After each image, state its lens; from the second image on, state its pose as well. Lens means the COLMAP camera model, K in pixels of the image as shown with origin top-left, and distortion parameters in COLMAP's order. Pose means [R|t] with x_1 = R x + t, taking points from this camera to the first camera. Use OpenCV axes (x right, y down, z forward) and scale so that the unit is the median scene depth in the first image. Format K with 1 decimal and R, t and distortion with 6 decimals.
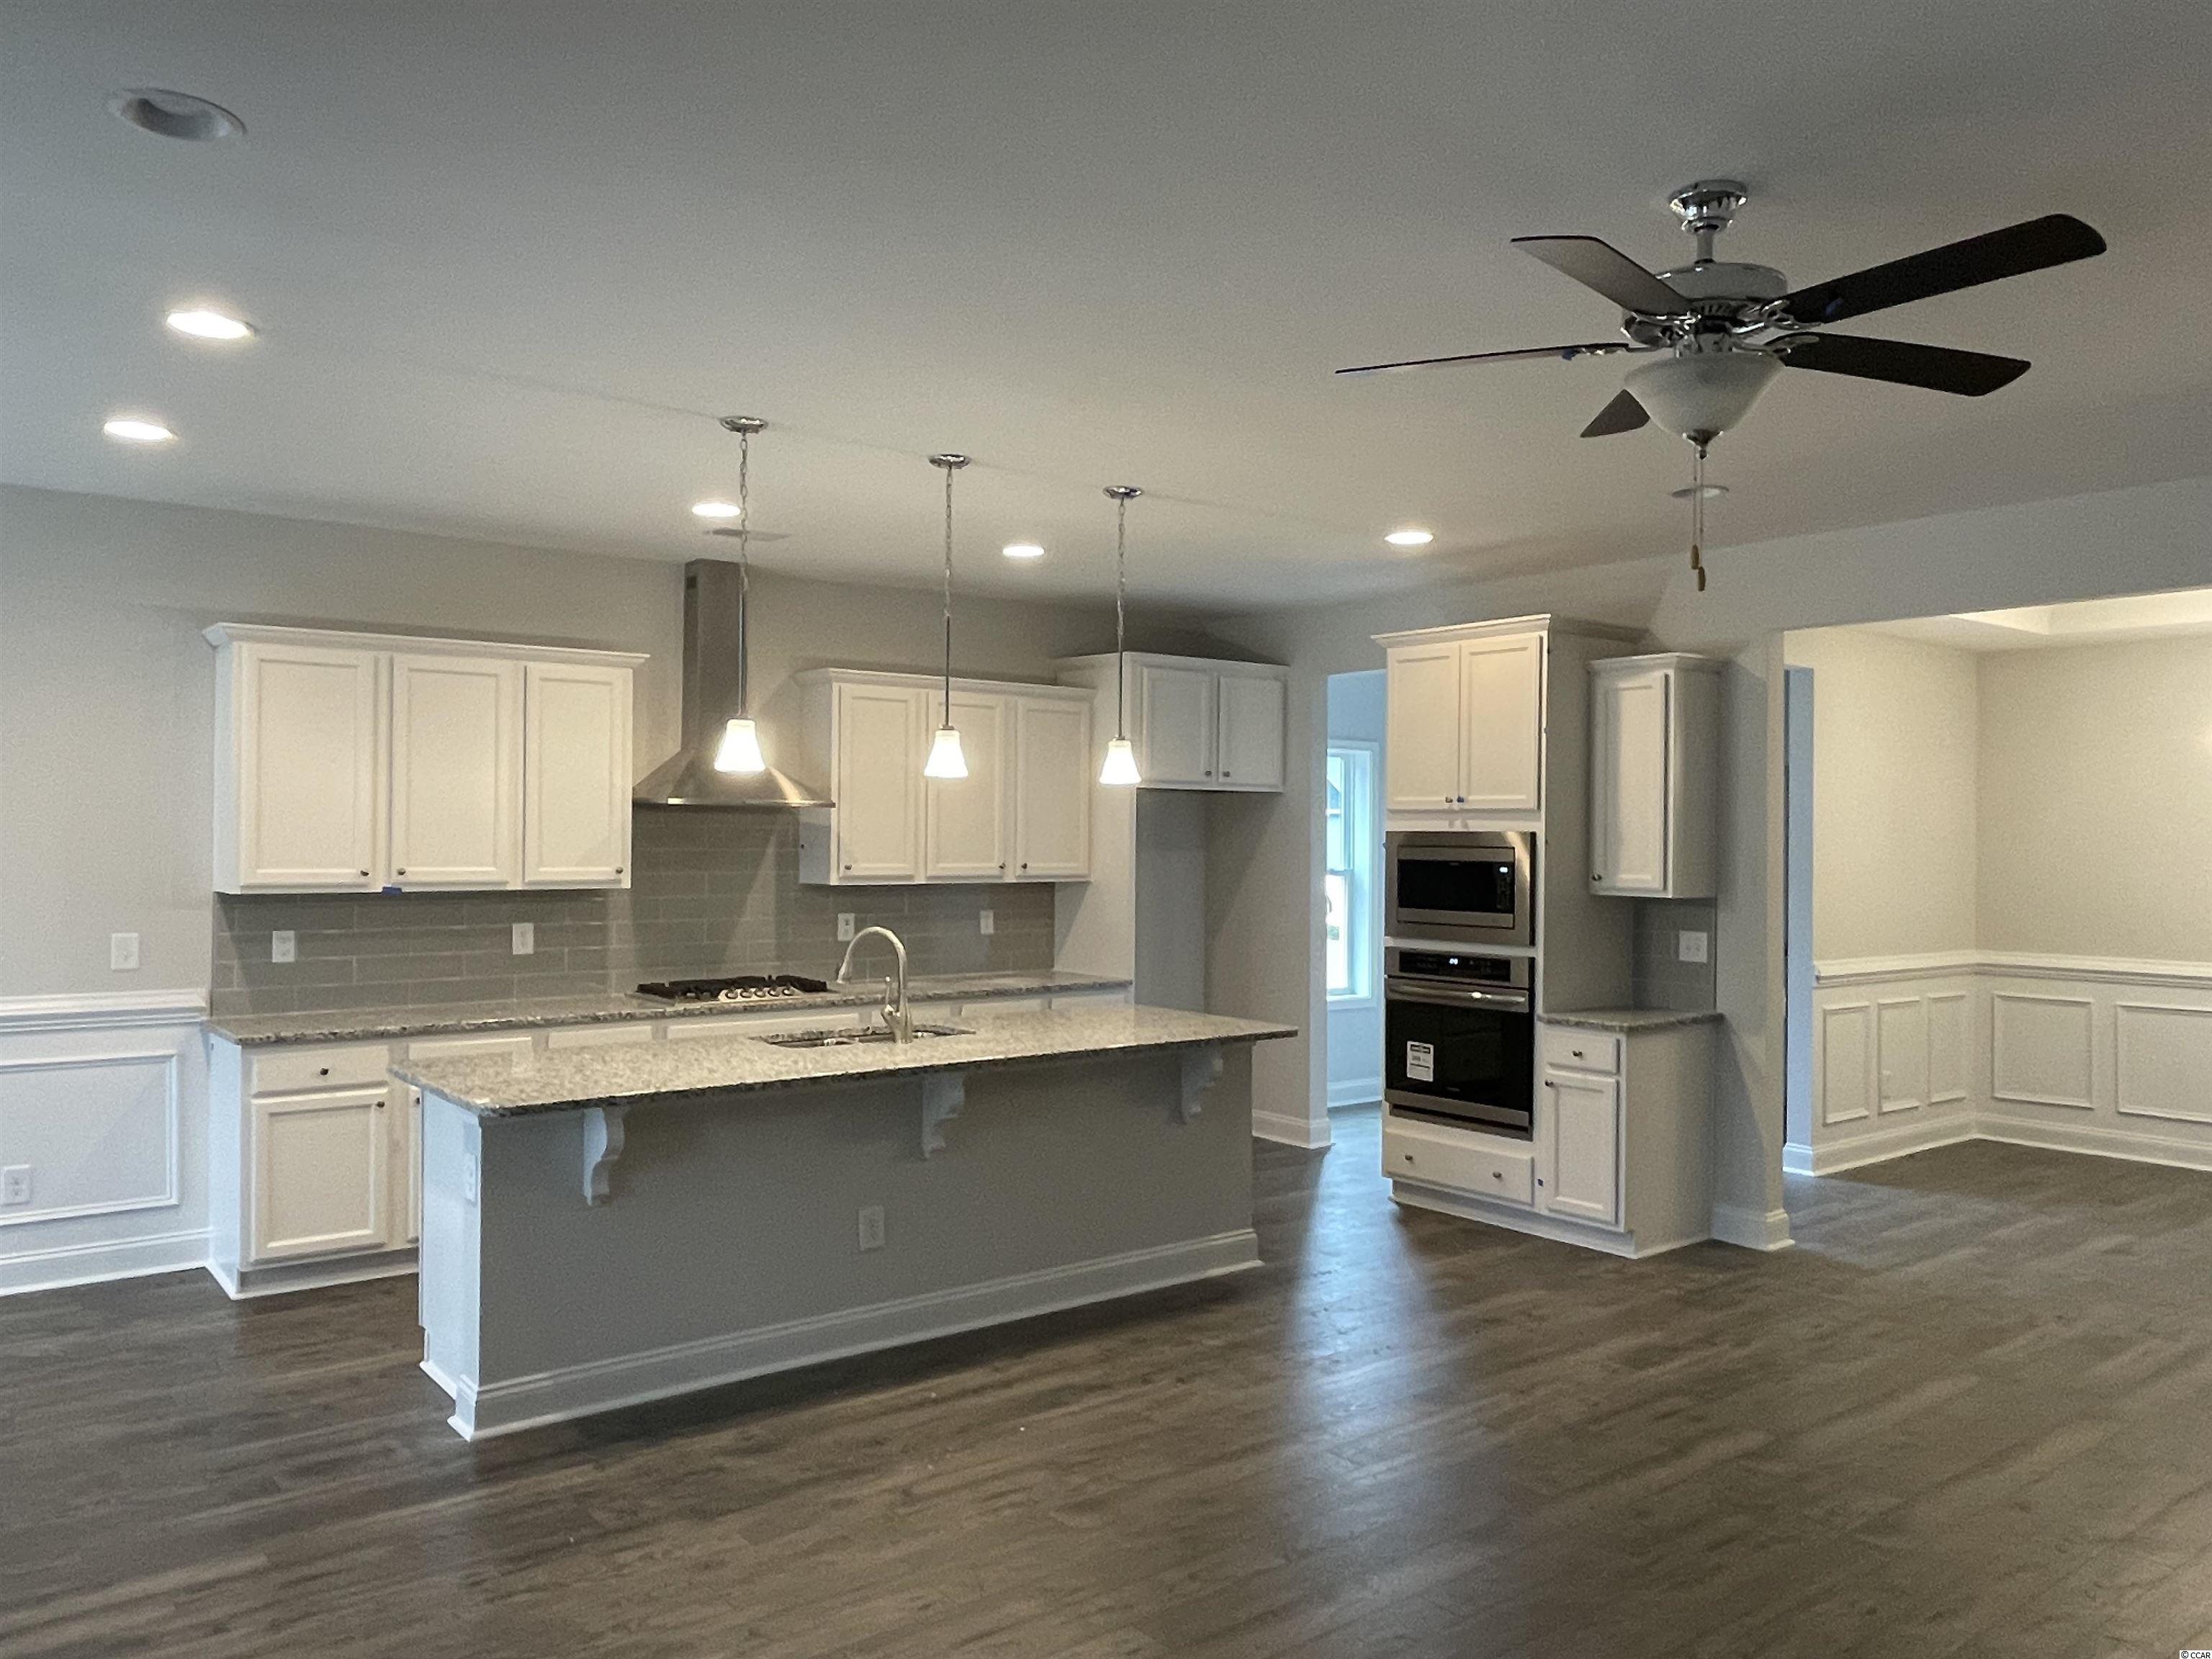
lens RADIAL K [[1601.1, 0, 1106.0], [0, 1601.1, 829.5], [0, 0, 1]] dist [-0.001474, -0.008214]
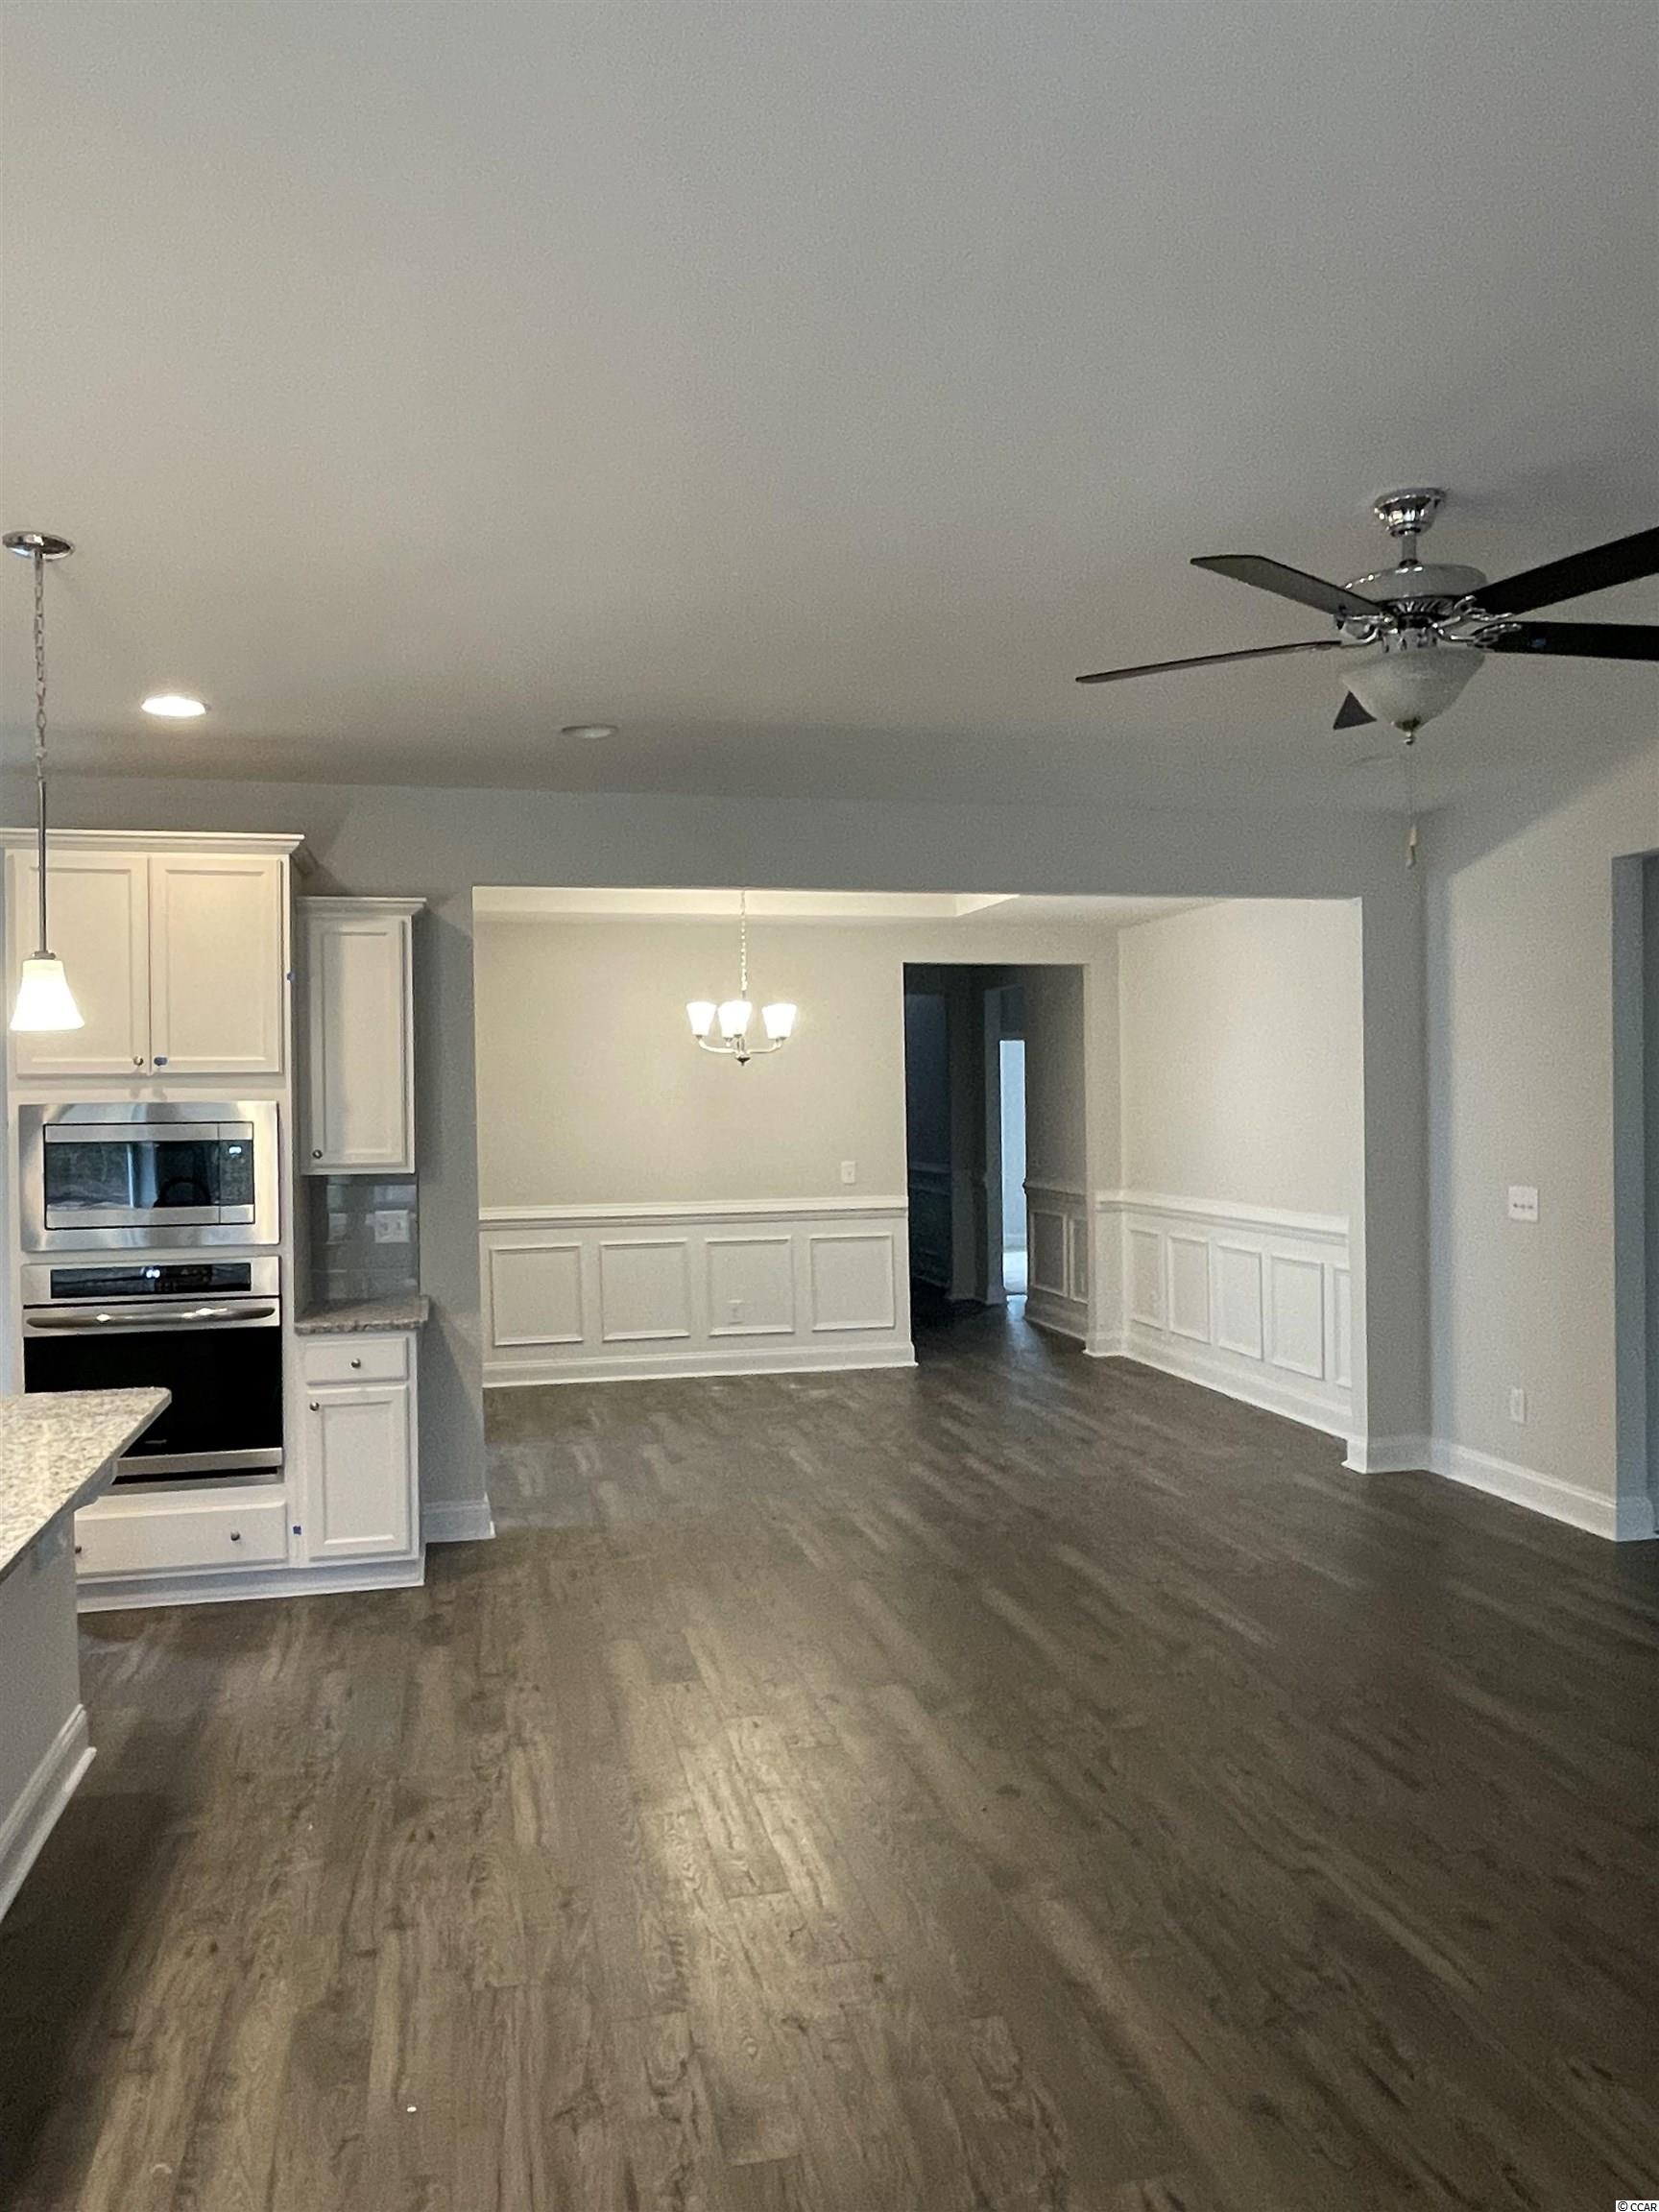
lens RADIAL K [[1601.1, 0, 825.3], [0, 1601.1, 1102.3], [0, 0, 1]] dist [-0.001474, -0.008214]
pose [[0.424529, -0.017194, 0.905251, -0.368300], [0.014481, 0.999821, 0.012200, -0.004163], [-0.905299, 0.007930, 0.424702, 0.428412]]
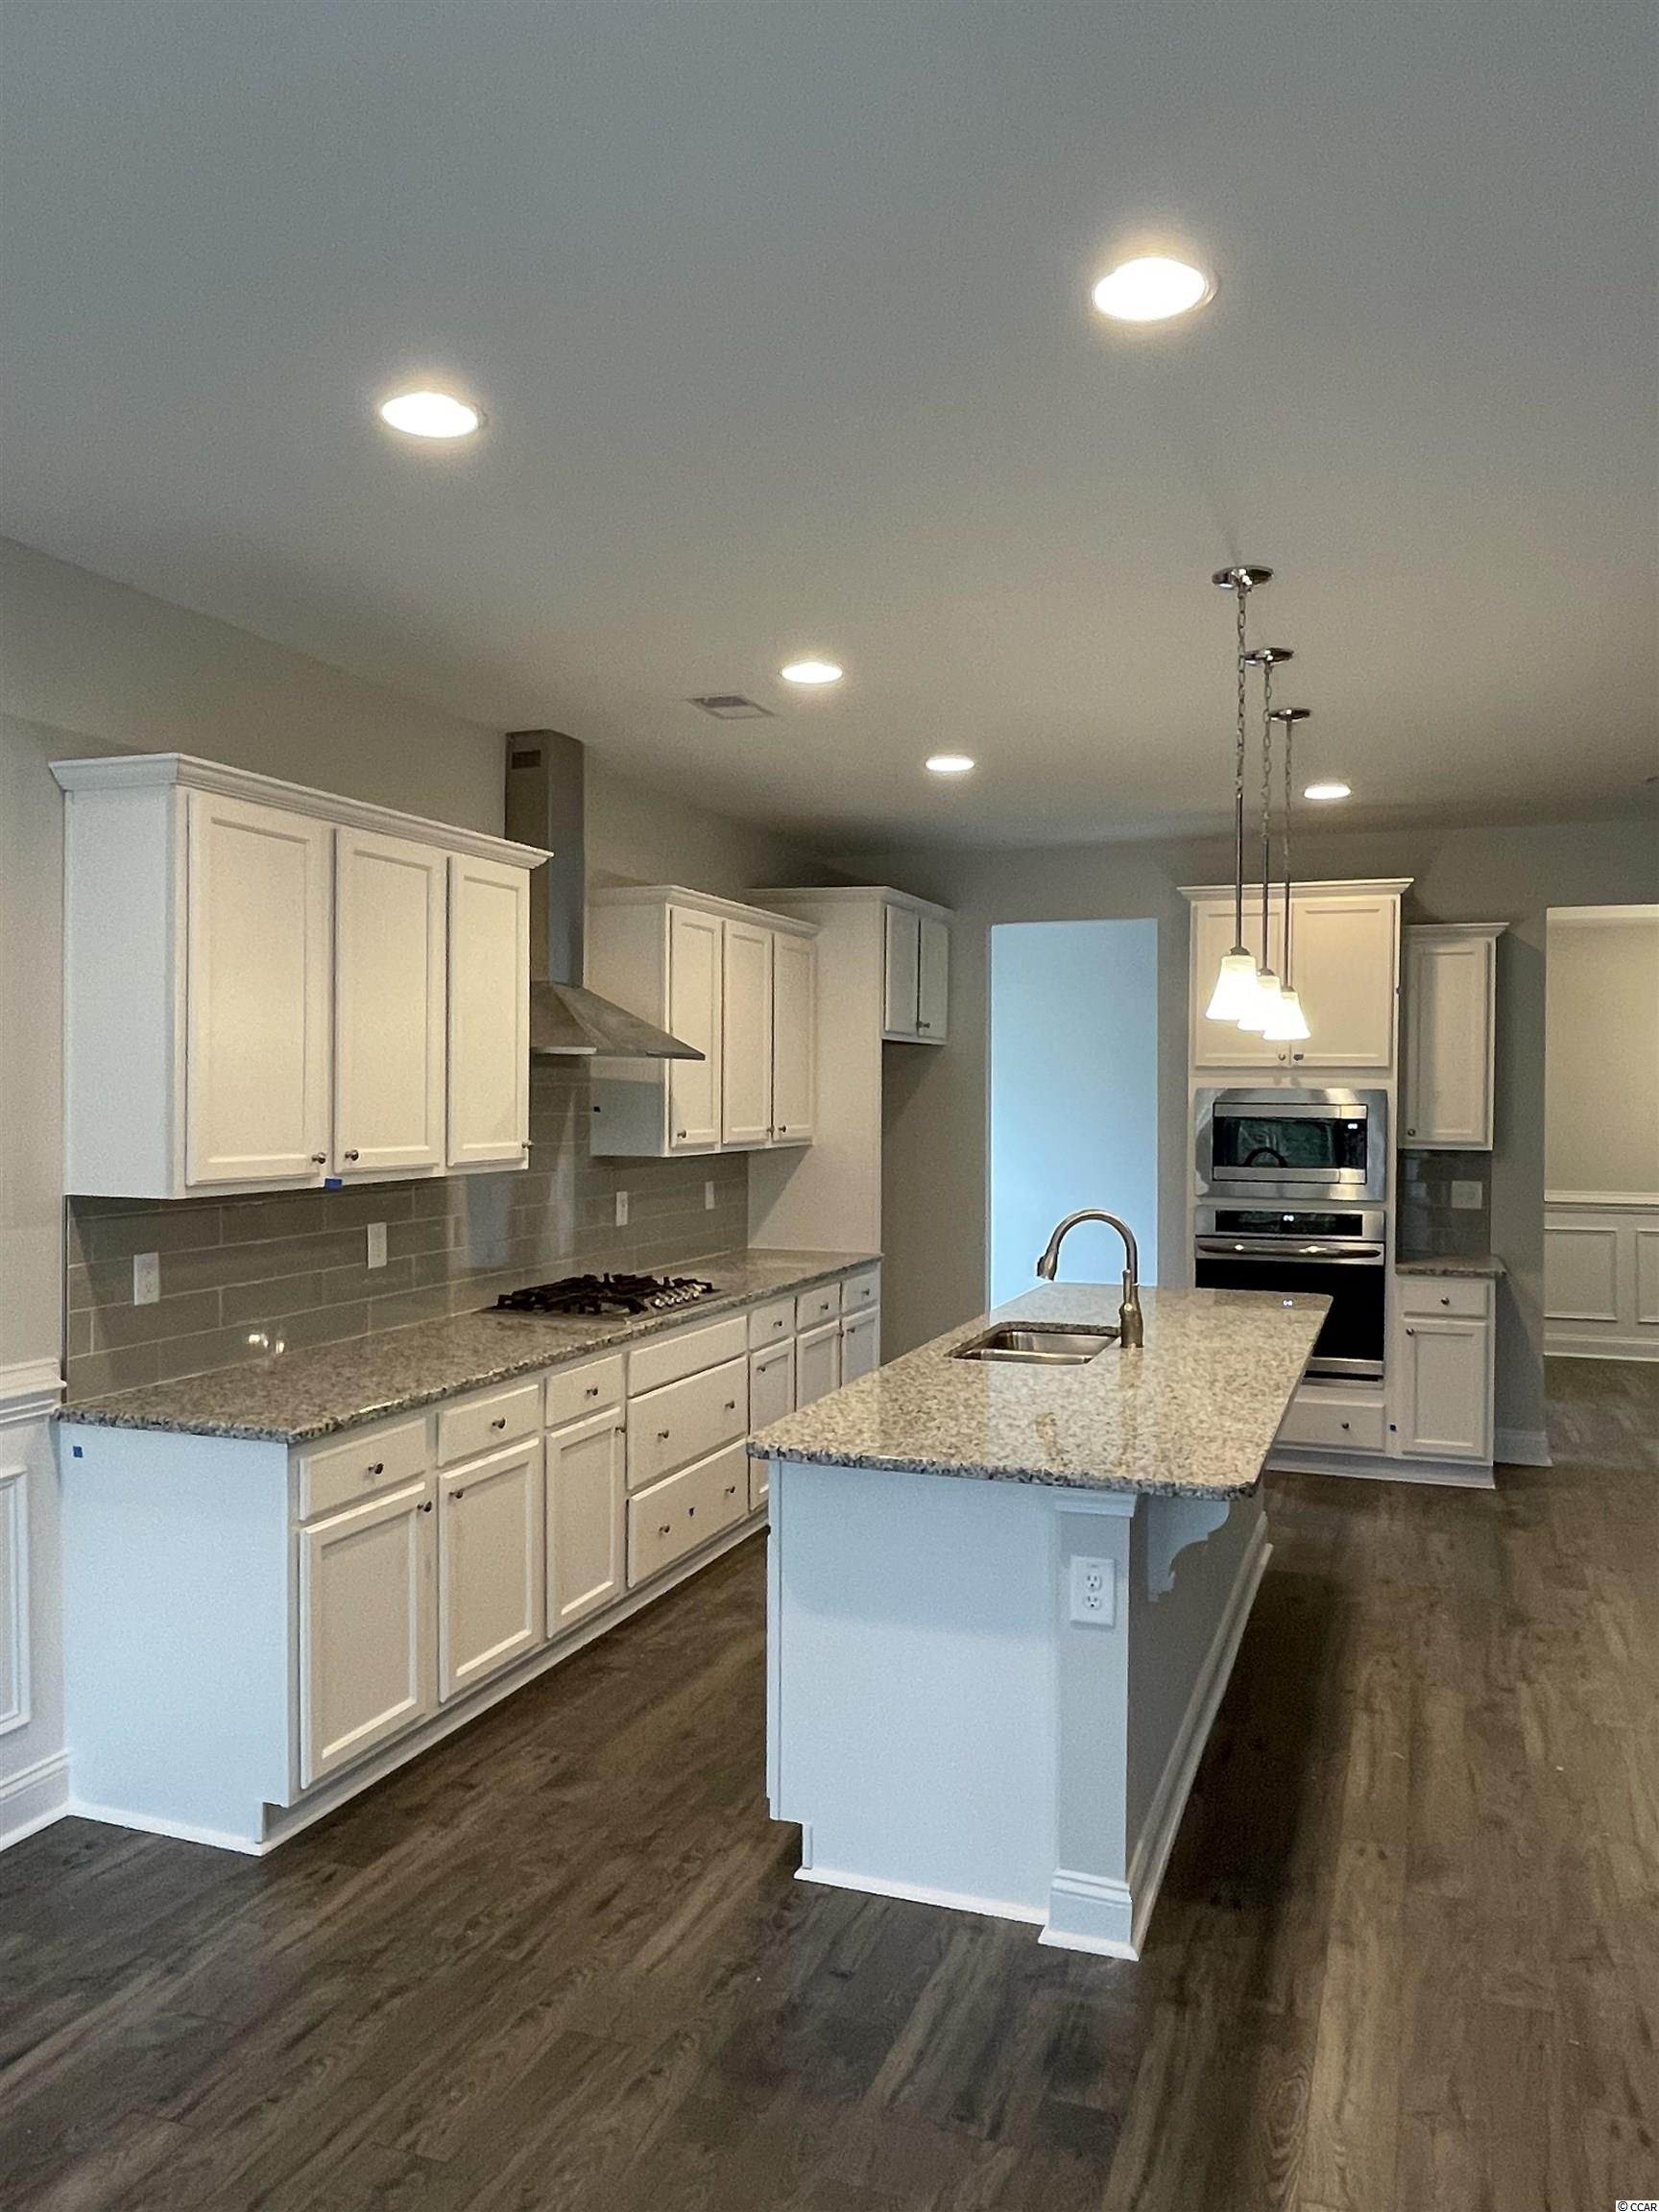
lens RADIAL K [[1601.1, 0, 825.3], [0, 1601.1, 1102.3], [0, 0, 1]] dist [-0.001474, -0.008214]
pose [[0.854663, -0.006962, 0.519136, -0.608635], [-0.001100, 0.999884, 0.015220, -0.005772], [-0.519182, -0.013579, 0.854556, 0.325124]]
